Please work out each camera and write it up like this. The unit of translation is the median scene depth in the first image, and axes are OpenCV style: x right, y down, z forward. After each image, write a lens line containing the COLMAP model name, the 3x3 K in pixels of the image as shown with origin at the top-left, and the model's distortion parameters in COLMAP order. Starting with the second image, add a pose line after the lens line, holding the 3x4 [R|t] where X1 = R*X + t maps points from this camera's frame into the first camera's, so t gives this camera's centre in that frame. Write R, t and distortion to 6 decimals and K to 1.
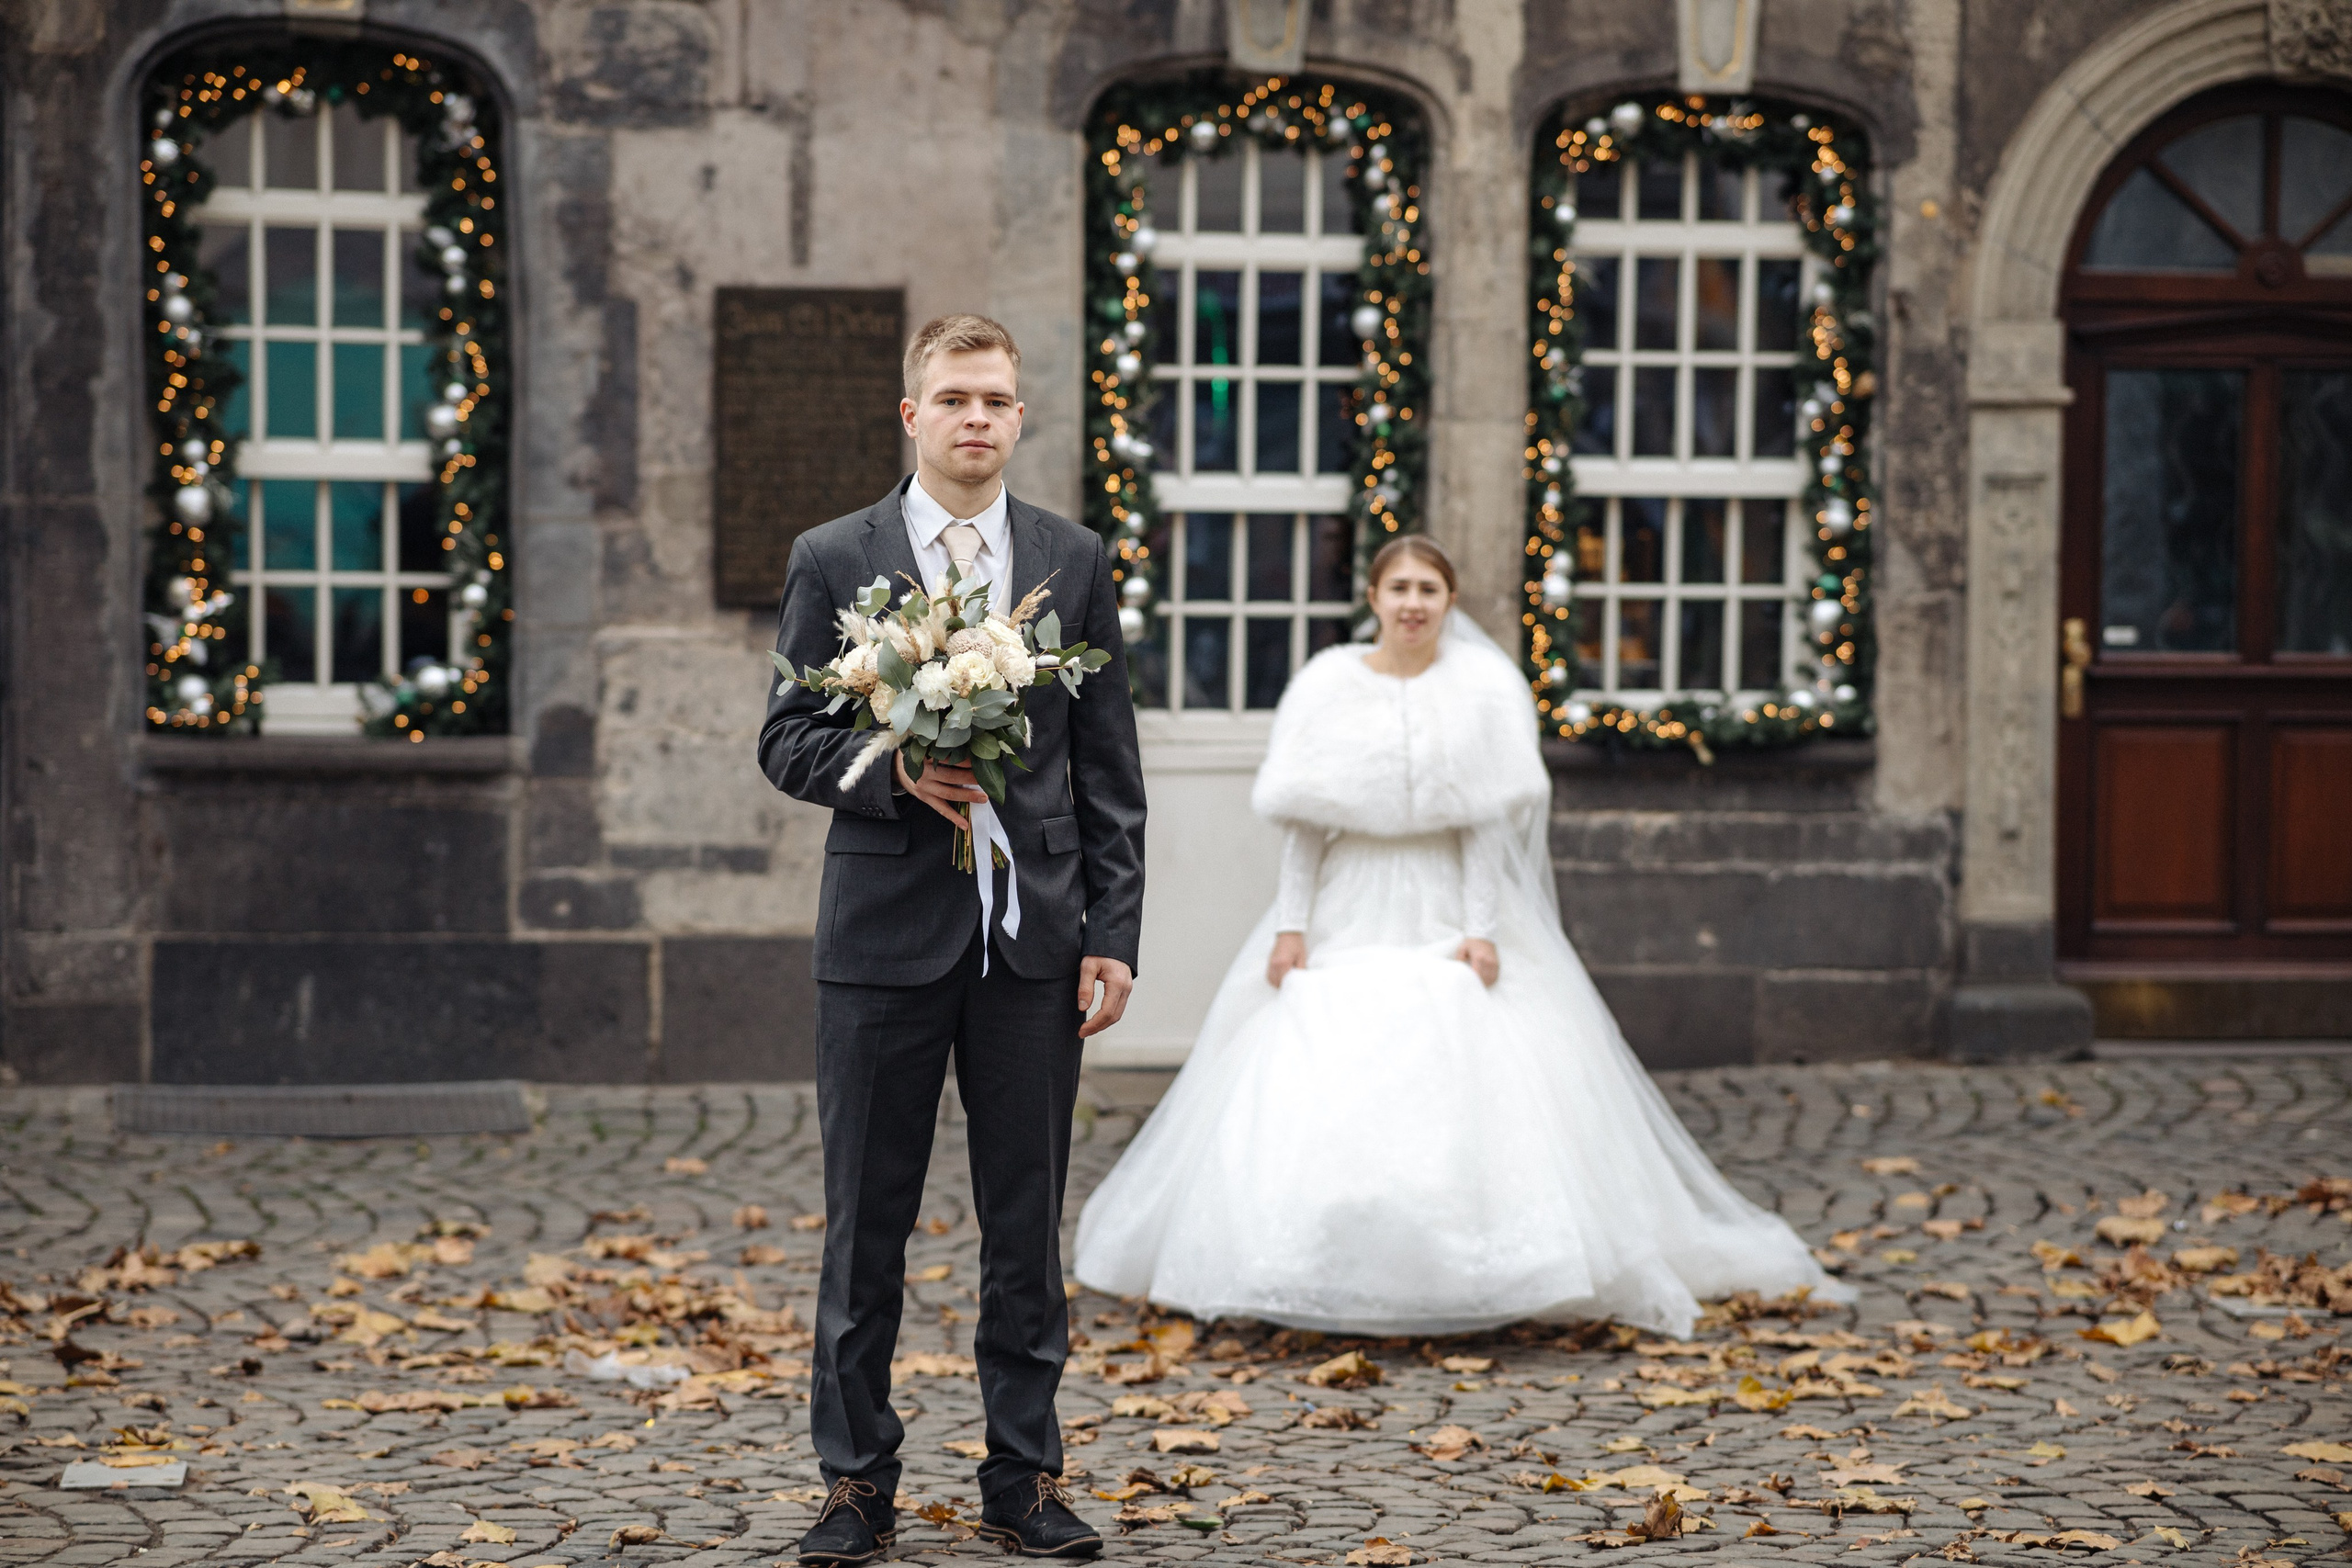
lens RADIAL K [[5613.4, 0, 1177.4], [0, 5613.4, 785.7], [0, 0, 1]] dist [0.395159, 0.000000]
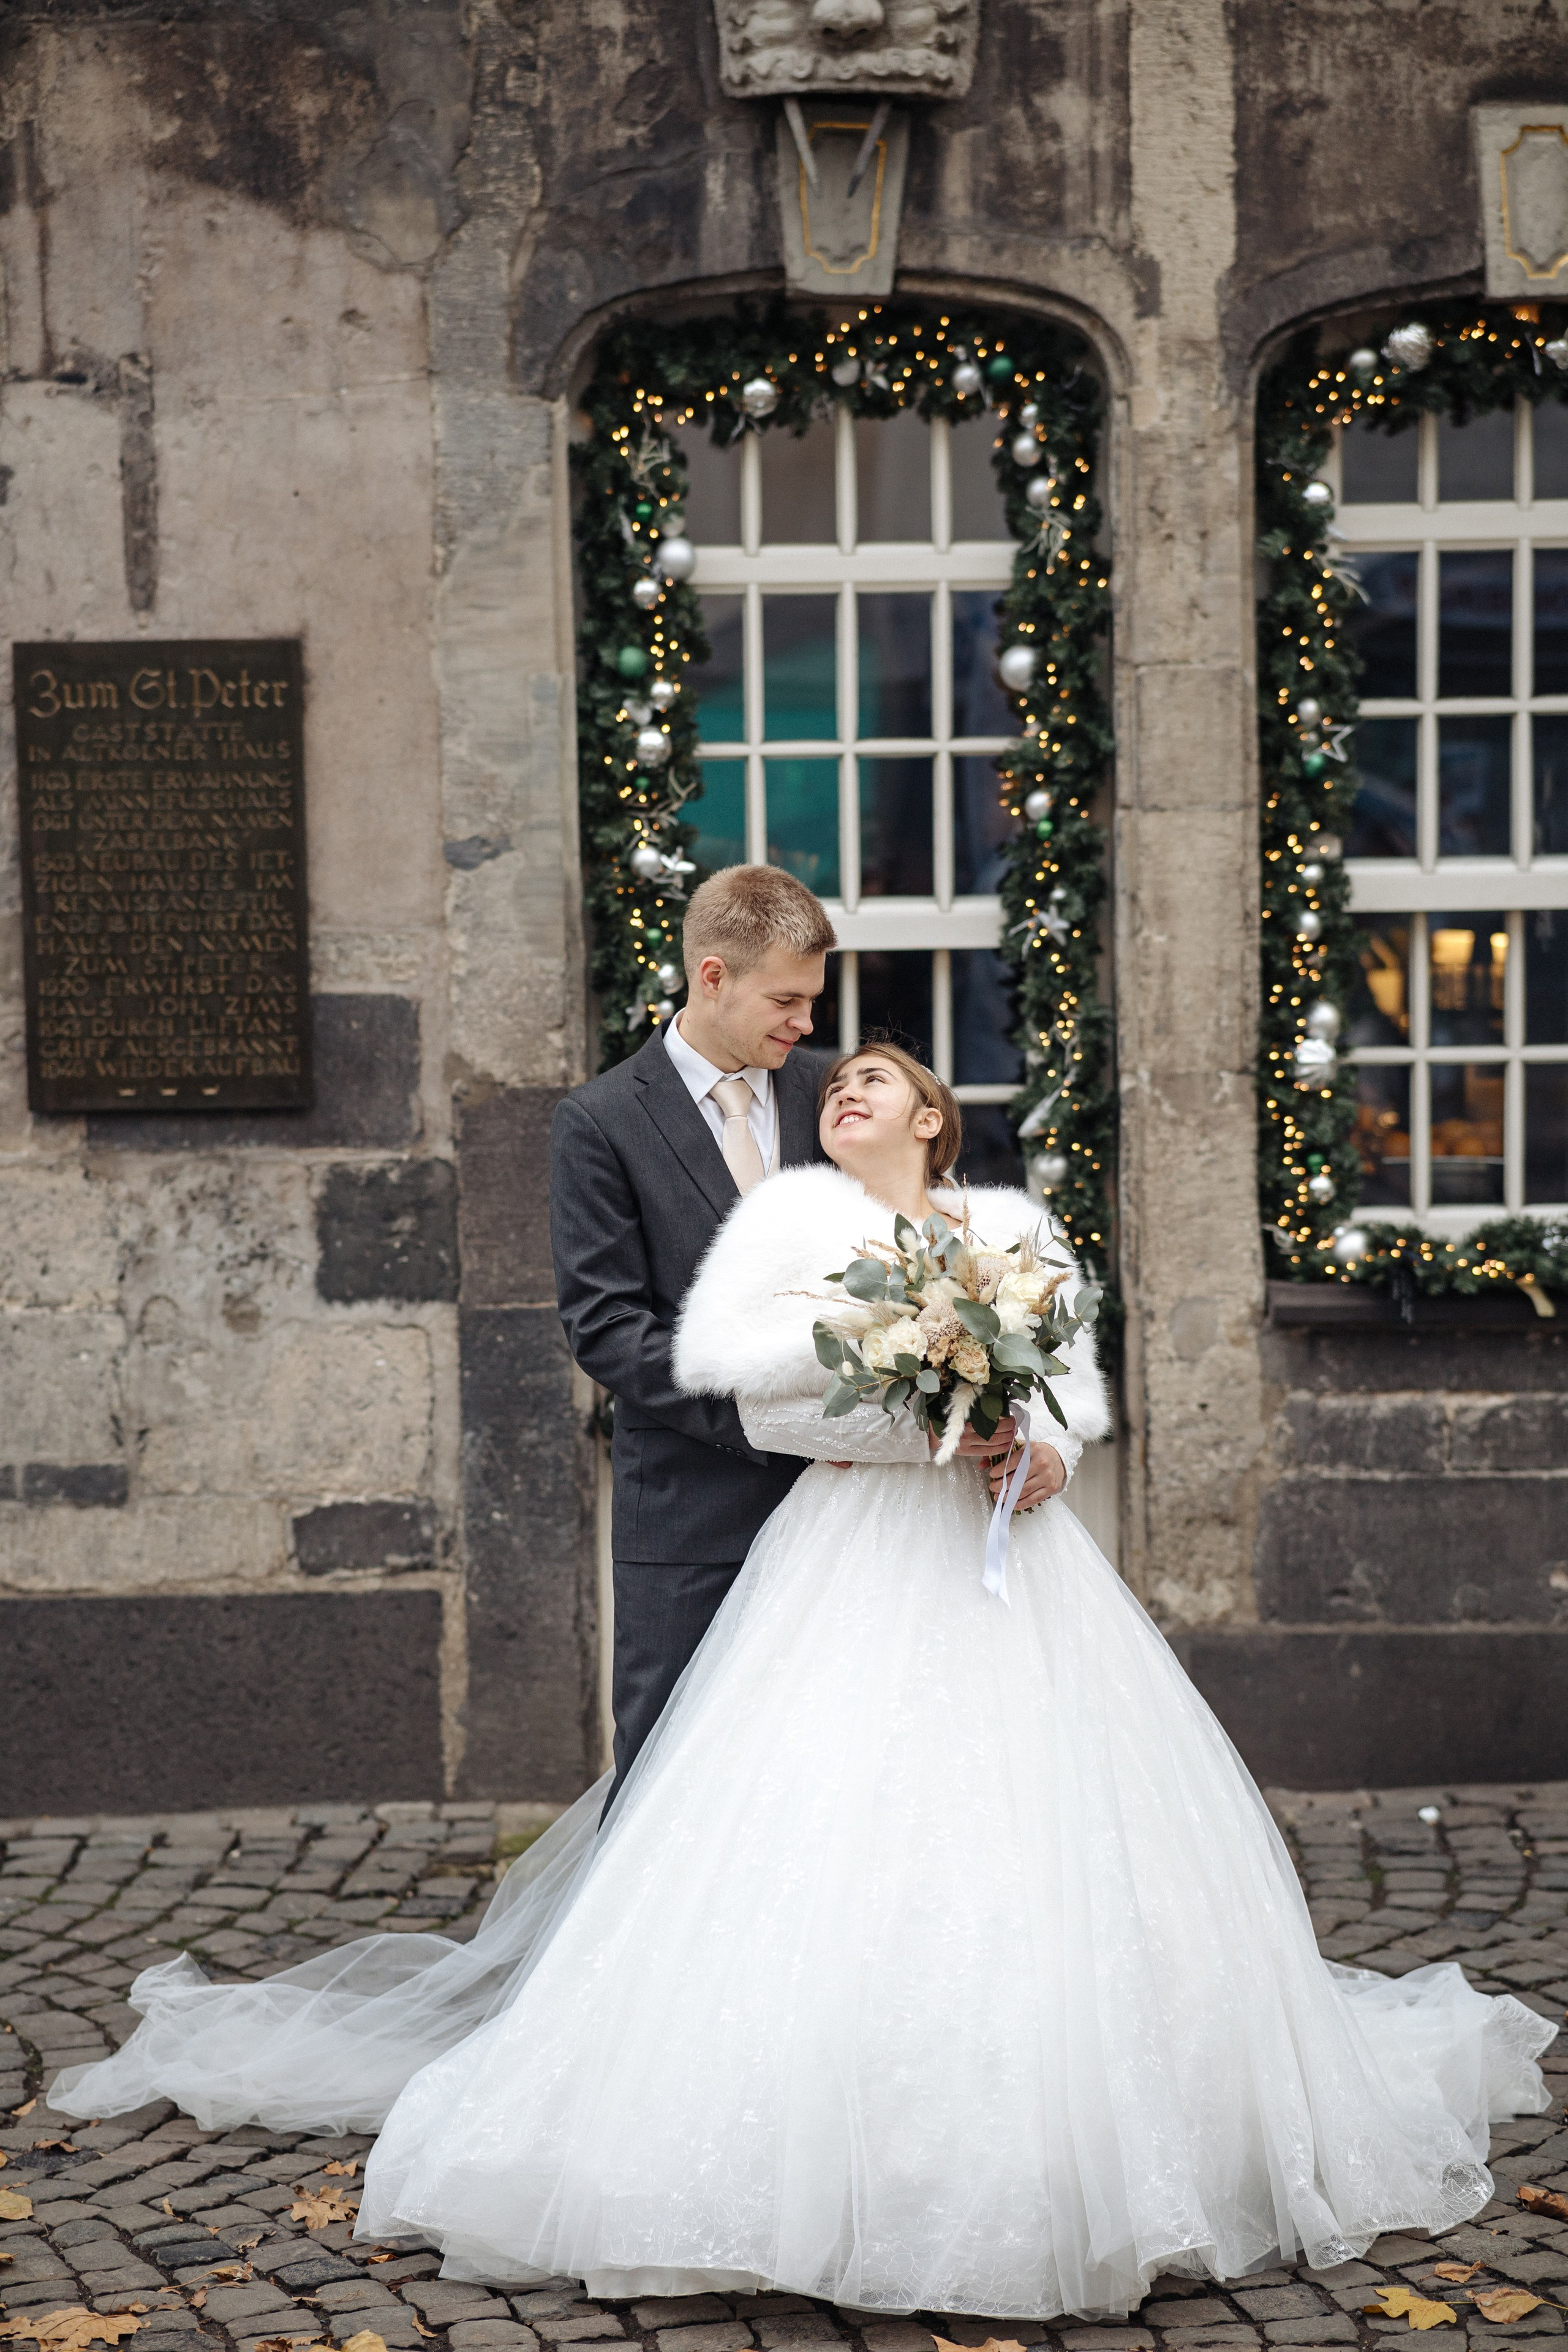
lens RADIAL K [[5613.9, 0, 782.2], [0, 5613.9, 1174.0], [0, 0, 1]] dist [0.395159, 0.000000]
pose [[0.983653, -0.017853, -0.179187, 0.125677], [0.017605, 0.999841, -0.002975, -0.020547], [0.179211, -0.000228, 0.983811, 0.335861]]
